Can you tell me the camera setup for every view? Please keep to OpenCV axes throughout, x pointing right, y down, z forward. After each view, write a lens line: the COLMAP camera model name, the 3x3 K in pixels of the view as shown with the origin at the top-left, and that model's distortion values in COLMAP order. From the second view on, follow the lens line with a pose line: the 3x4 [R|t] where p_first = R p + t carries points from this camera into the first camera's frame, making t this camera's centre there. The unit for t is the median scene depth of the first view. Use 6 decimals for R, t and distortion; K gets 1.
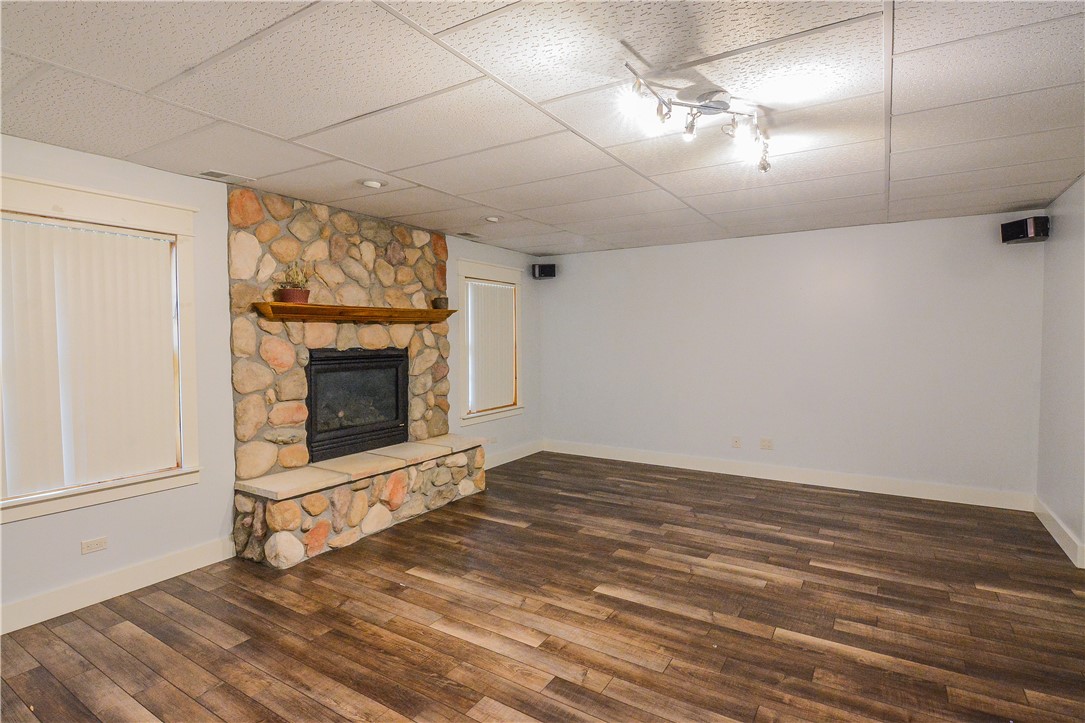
lens RADIAL K [[549.9, 0, 533.9], [0, 549.9, 356.9], [0, 0, 1]] dist [-0.014355, -0.000544]
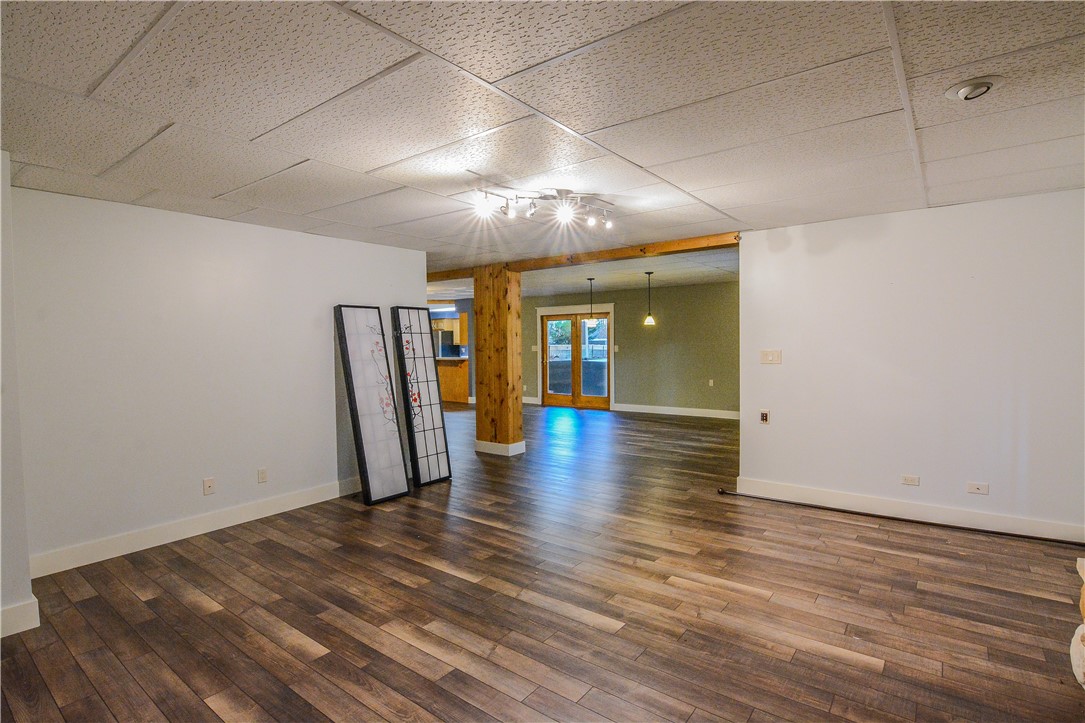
lens RADIAL K [[549.9, 0, 533.9], [0, 549.9, 356.9], [0, 0, 1]] dist [-0.014355, -0.000544]
pose [[-0.995735, 0.015796, 0.090901, 0.177913], [0.021543, 0.997806, 0.062600, -0.073989], [-0.089713, 0.064291, -0.993890, 1.982318]]
